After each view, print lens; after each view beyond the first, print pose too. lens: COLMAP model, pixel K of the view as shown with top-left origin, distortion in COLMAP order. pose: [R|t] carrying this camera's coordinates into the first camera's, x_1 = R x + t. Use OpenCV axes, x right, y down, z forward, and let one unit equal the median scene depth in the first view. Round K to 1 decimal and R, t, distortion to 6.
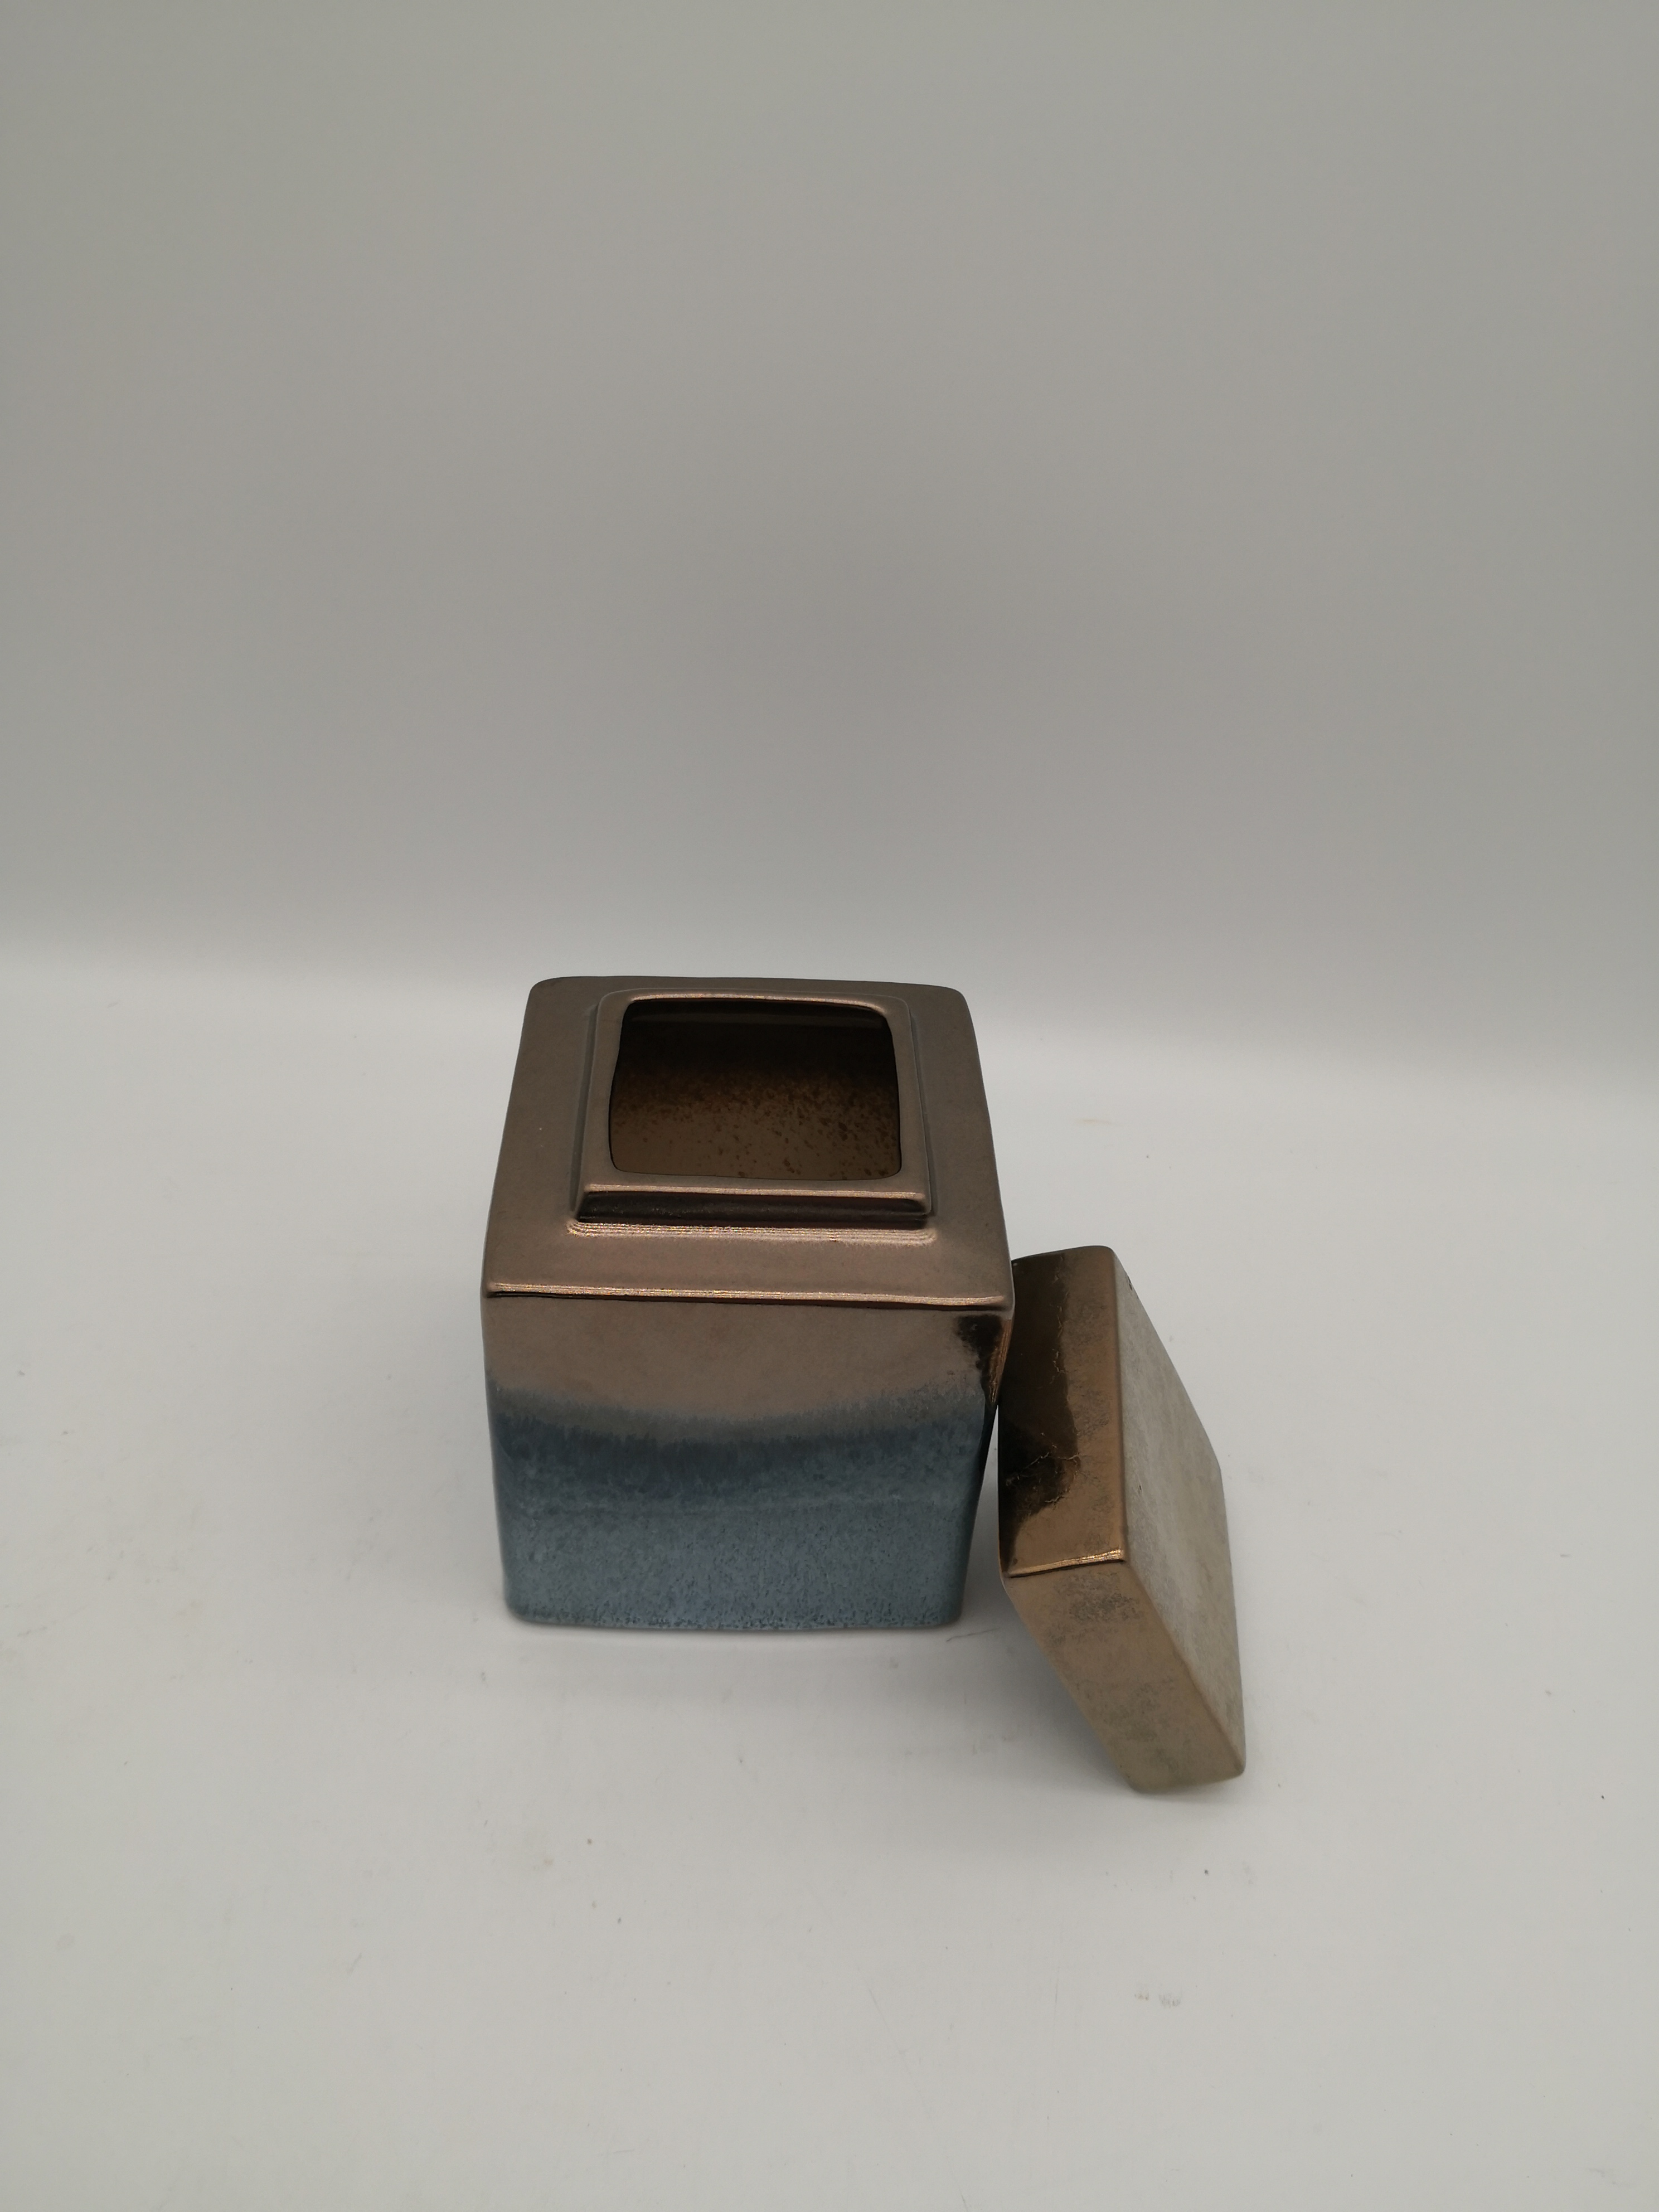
lens RADIAL K [[1804.7, 0, 829.5], [0, 1804.7, 1106.0], [0, 0, 1]] dist [0.086985, -0.003627]
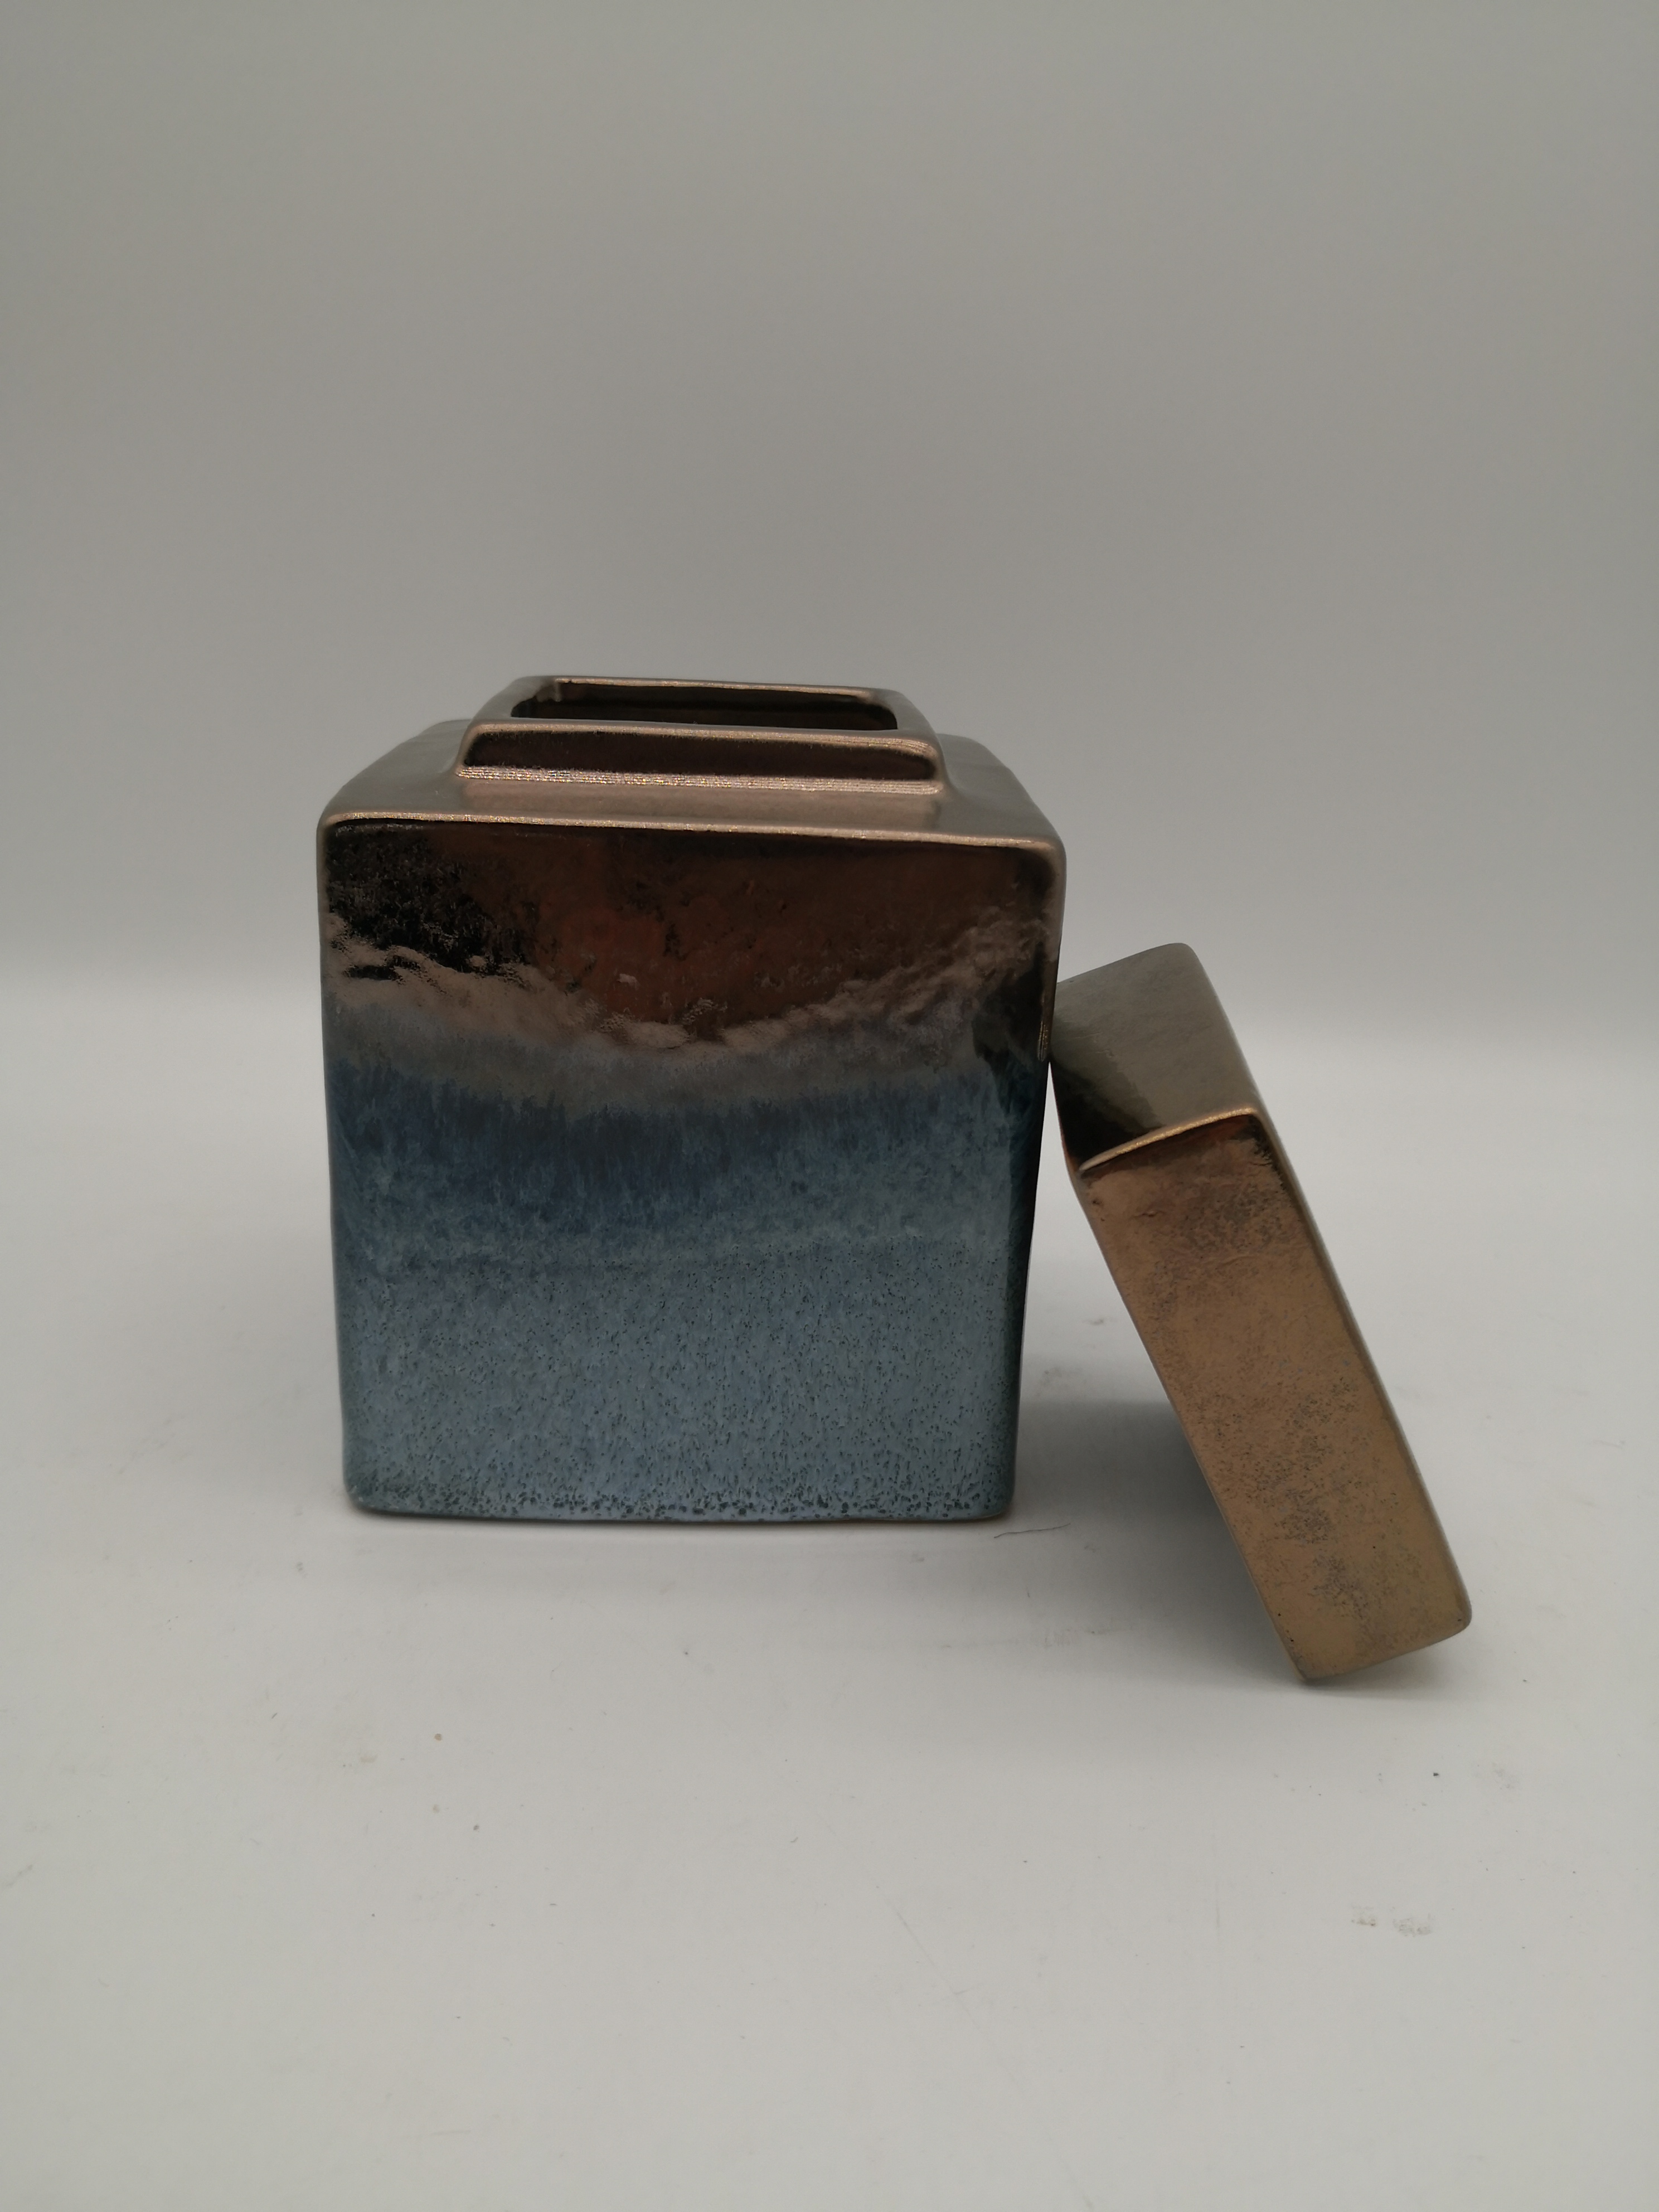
lens RADIAL K [[1804.7, 0, 829.5], [0, 1804.7, 1106.0], [0, 0, 1]] dist [0.086985, -0.003627]
pose [[0.999753, -0.020635, 0.008294, 0.000653], [0.022239, 0.928312, -0.371137, 0.426922], [-0.000041, 0.371229, 0.928541, 0.338122]]
